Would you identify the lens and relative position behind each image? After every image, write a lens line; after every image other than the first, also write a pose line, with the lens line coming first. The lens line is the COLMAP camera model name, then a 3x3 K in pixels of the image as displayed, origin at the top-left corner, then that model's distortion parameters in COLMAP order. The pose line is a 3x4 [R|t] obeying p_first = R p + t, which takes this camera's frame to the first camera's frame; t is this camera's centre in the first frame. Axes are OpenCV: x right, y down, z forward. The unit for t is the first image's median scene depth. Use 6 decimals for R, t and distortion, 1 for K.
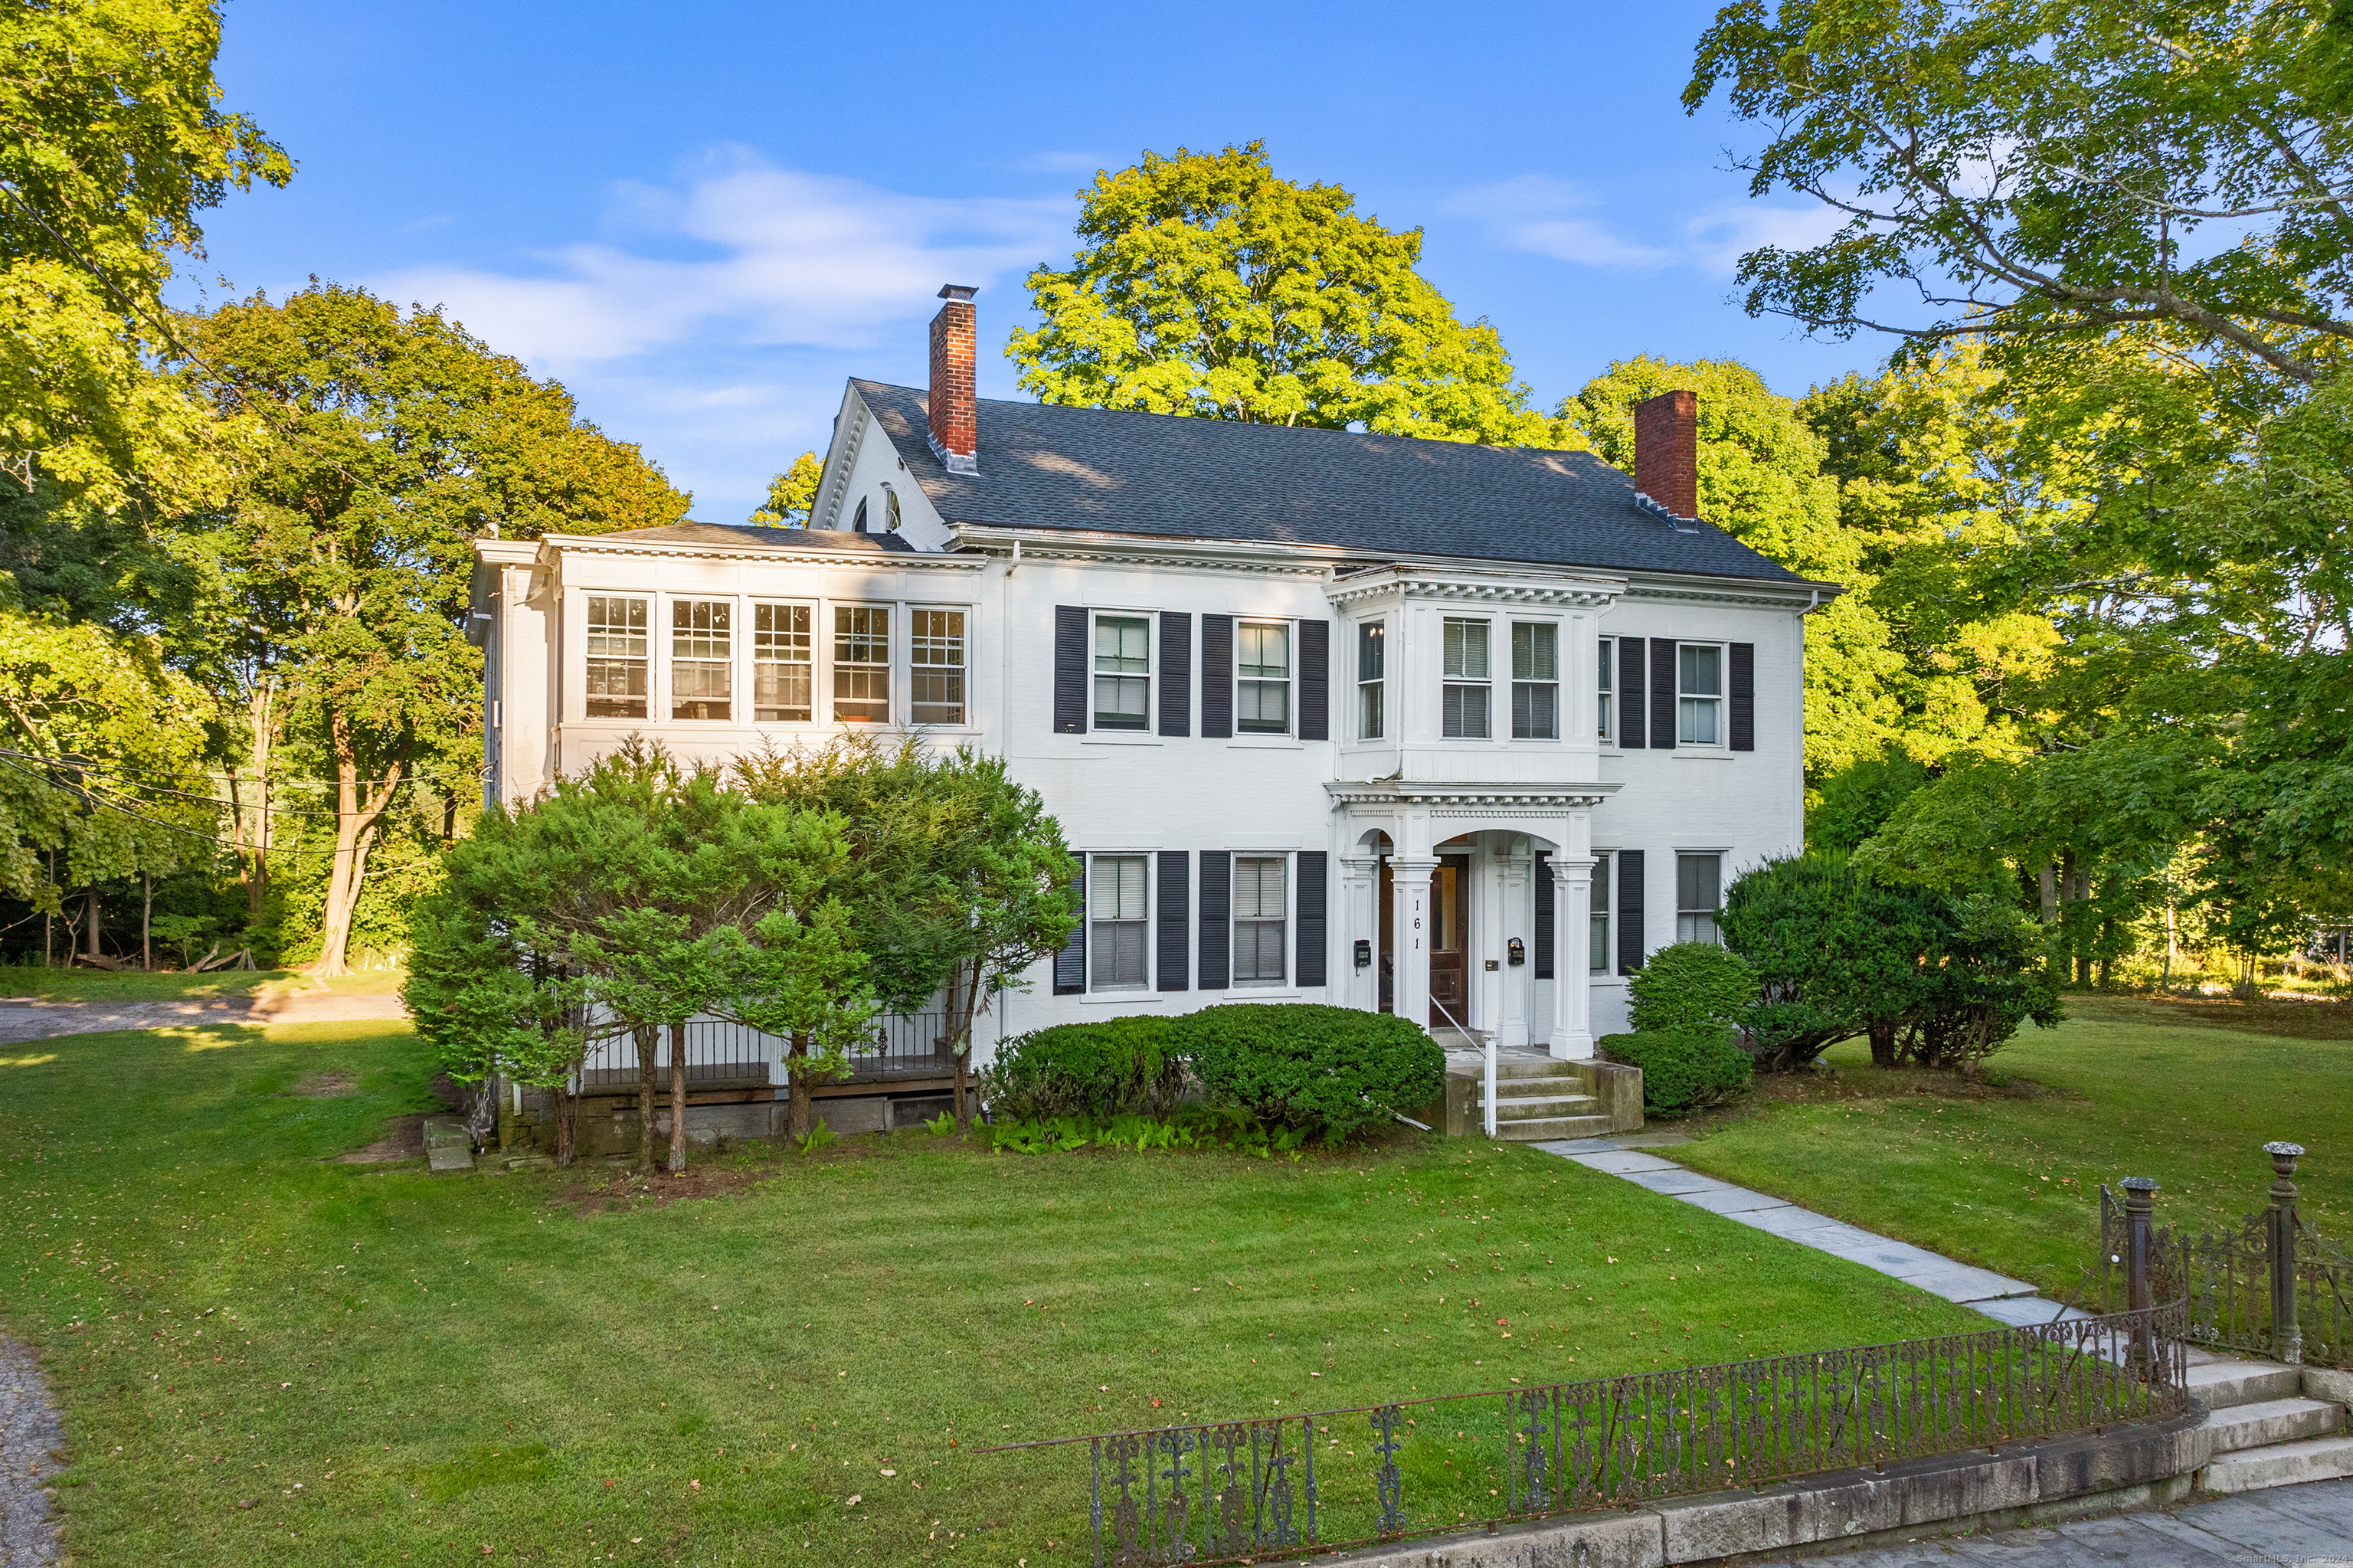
lens RADIAL K [[1761.9, 0, 1150.0], [0, 1761.9, 827.0], [0, 0, 1]] dist [-0.061695, 0.012290]
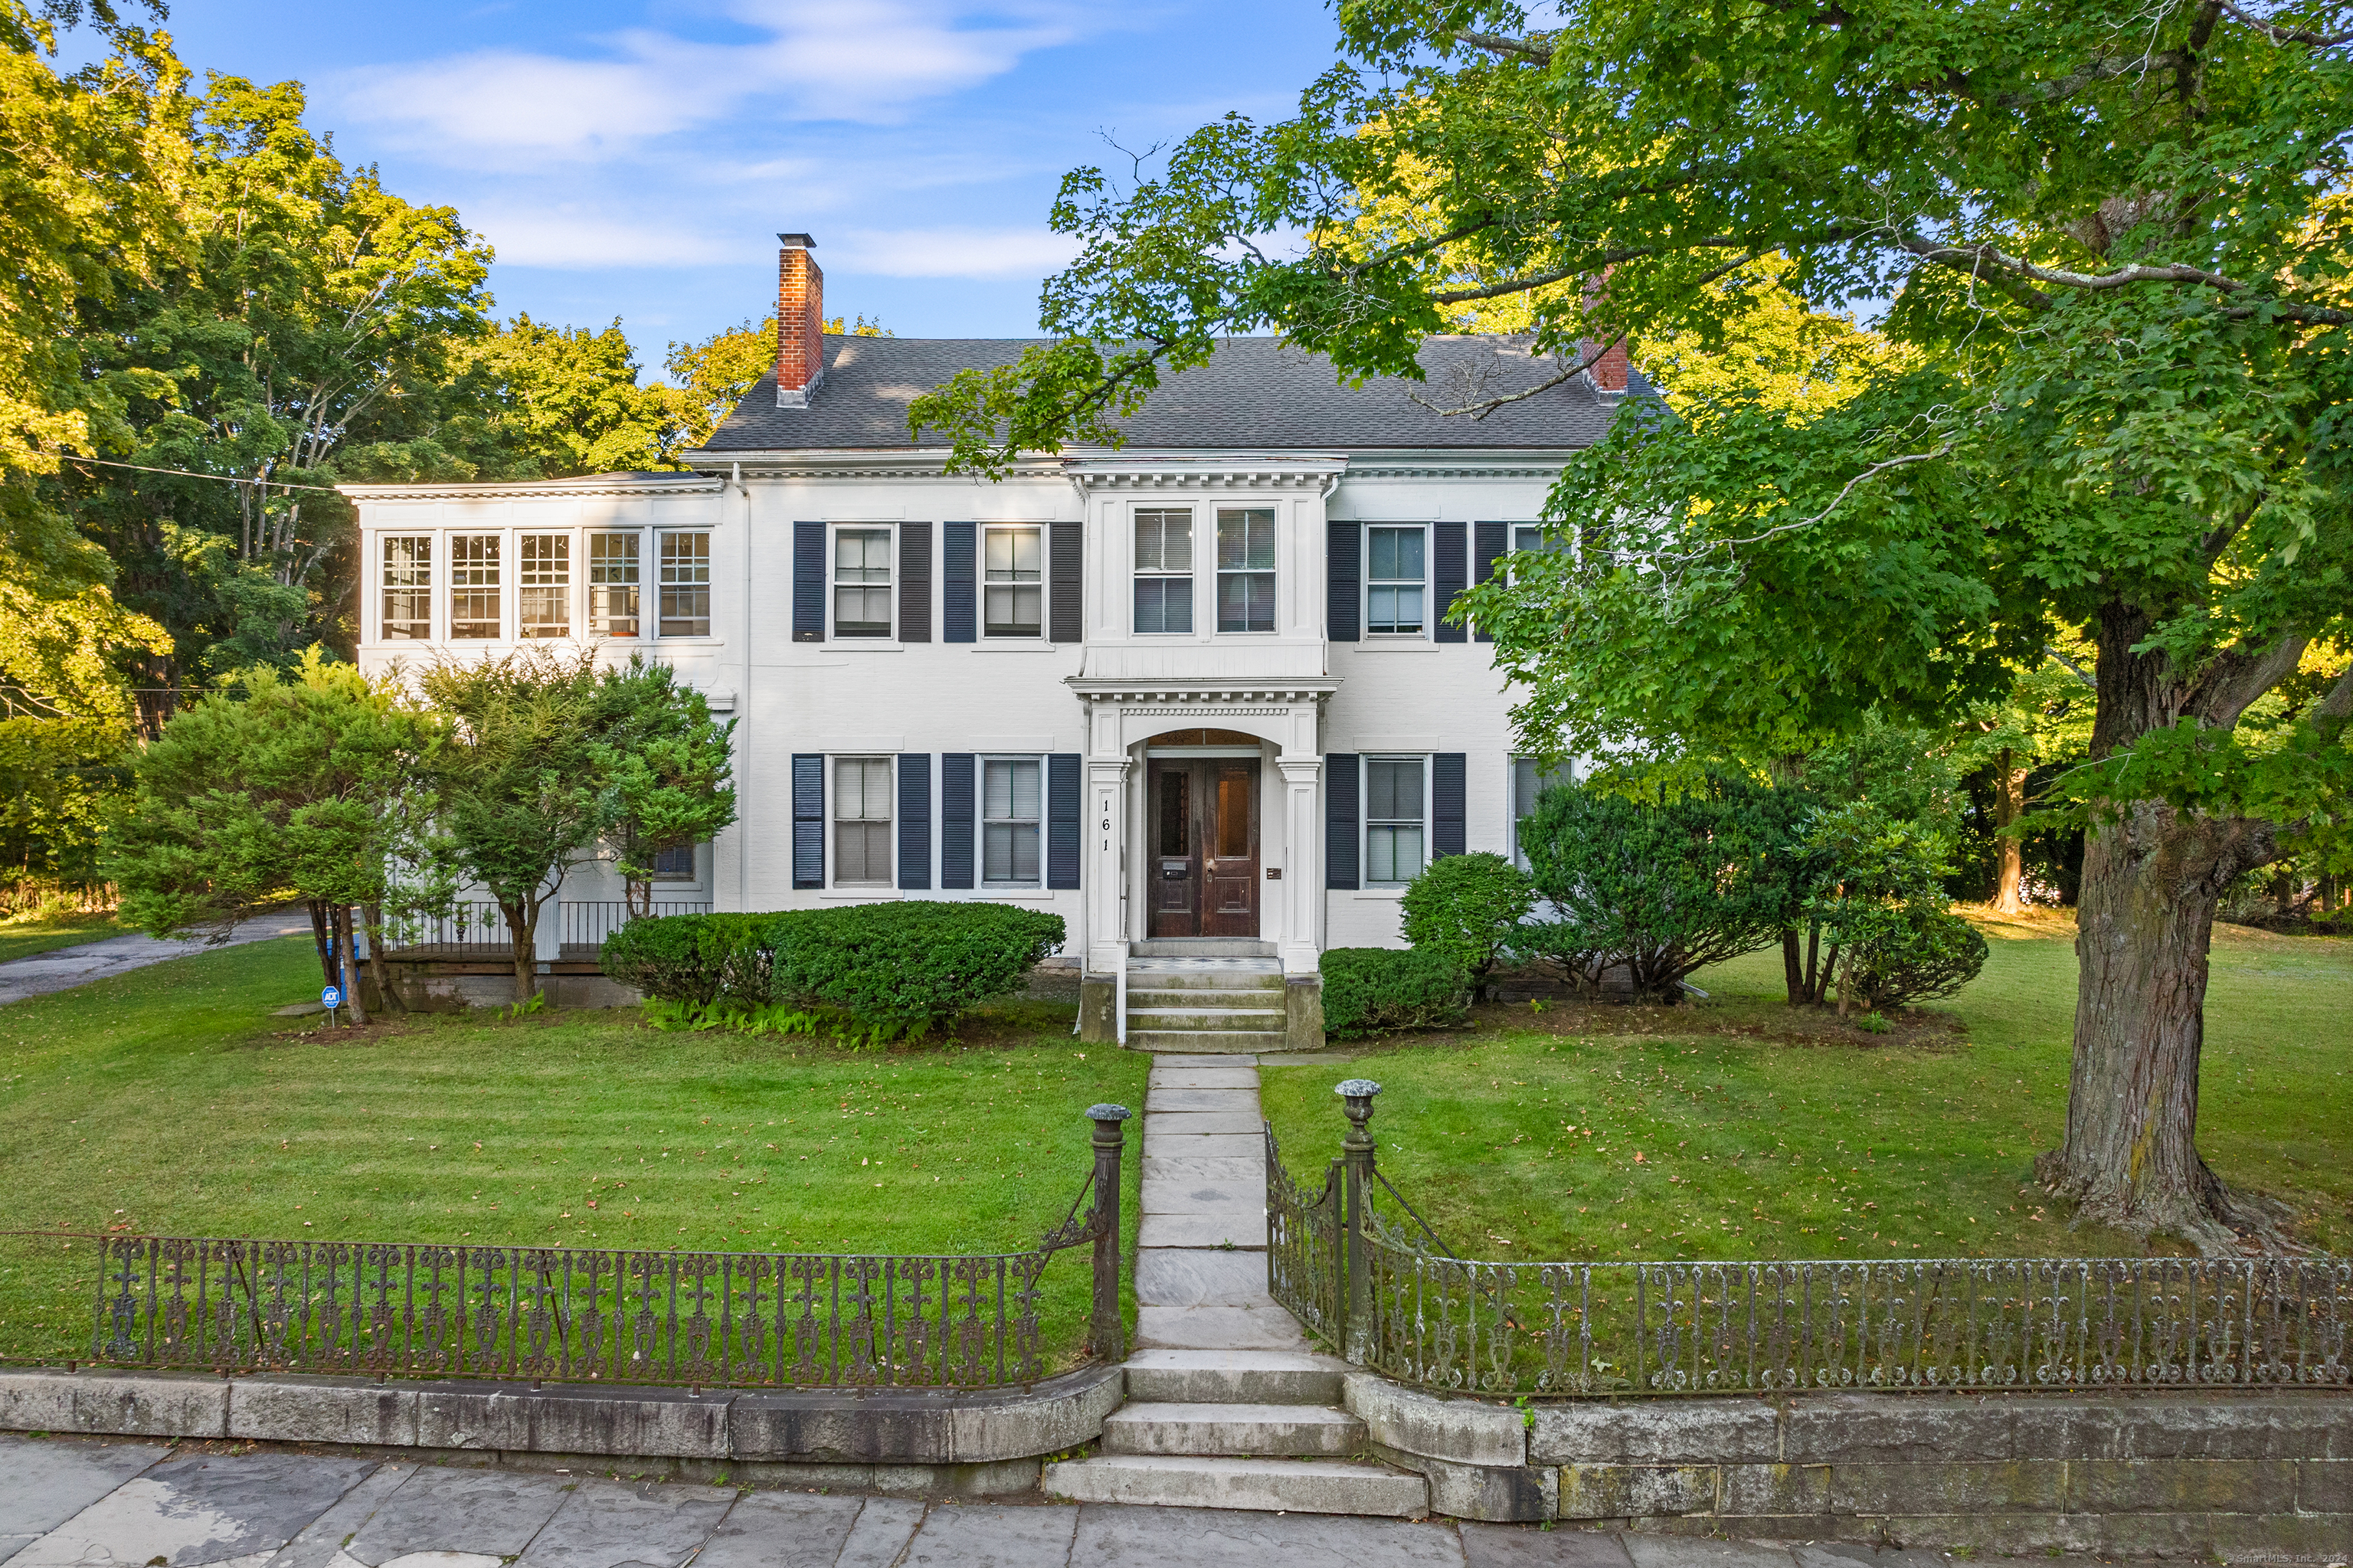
lens RADIAL K [[1632.8, 0, 1182.1], [0, 1632.8, 793.5], [0, 0, 1]] dist [-0.043495, 0.000076]
pose [[0.931265, 0.001320, -0.364340, 0.517850], [0.003731, 0.999906, 0.013161, 0.025561], [0.364324, -0.013616, 0.931173, 0.169620]]
